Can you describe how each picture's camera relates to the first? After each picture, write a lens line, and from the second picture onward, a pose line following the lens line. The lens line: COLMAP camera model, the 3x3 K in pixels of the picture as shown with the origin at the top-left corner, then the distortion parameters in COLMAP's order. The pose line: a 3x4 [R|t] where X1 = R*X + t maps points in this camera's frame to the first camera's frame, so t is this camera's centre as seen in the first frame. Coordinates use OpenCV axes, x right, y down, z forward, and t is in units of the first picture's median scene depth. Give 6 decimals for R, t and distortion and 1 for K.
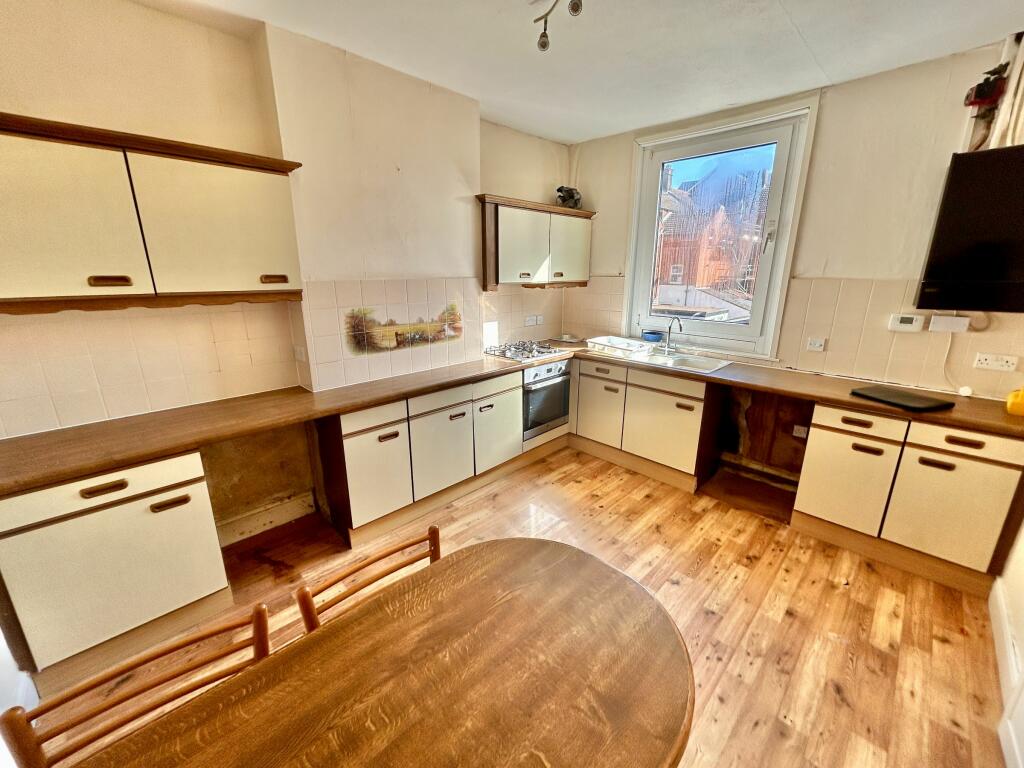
lens RADIAL K [[410.4, 0, 512.9], [0, 410.4, 380.0], [0, 0, 1]] dist [-0.013572, -0.000268]
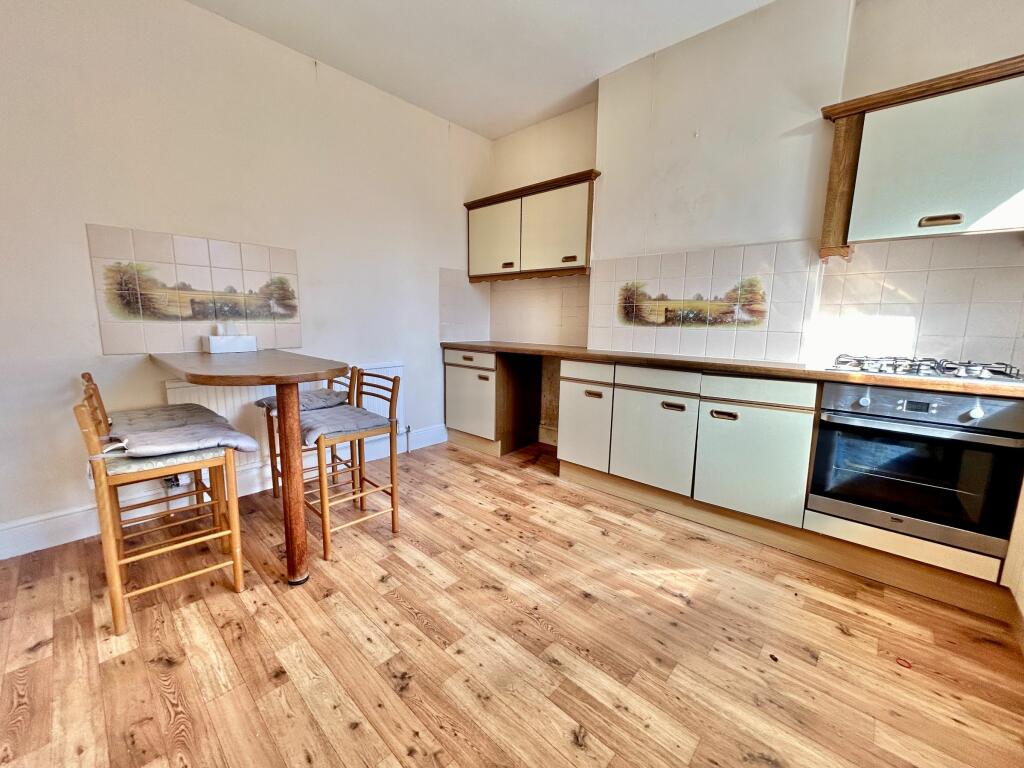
lens RADIAL K [[410.4, 0, 512.3], [0, 410.4, 387.2], [0, 0, 1]] dist [-0.013572, -0.000268]
pose [[0.034890, 0.157510, -0.986901, 0.676167], [-0.272354, 0.951624, 0.142251, 0.021737], [0.961564, 0.263823, 0.076101, 0.625839]]
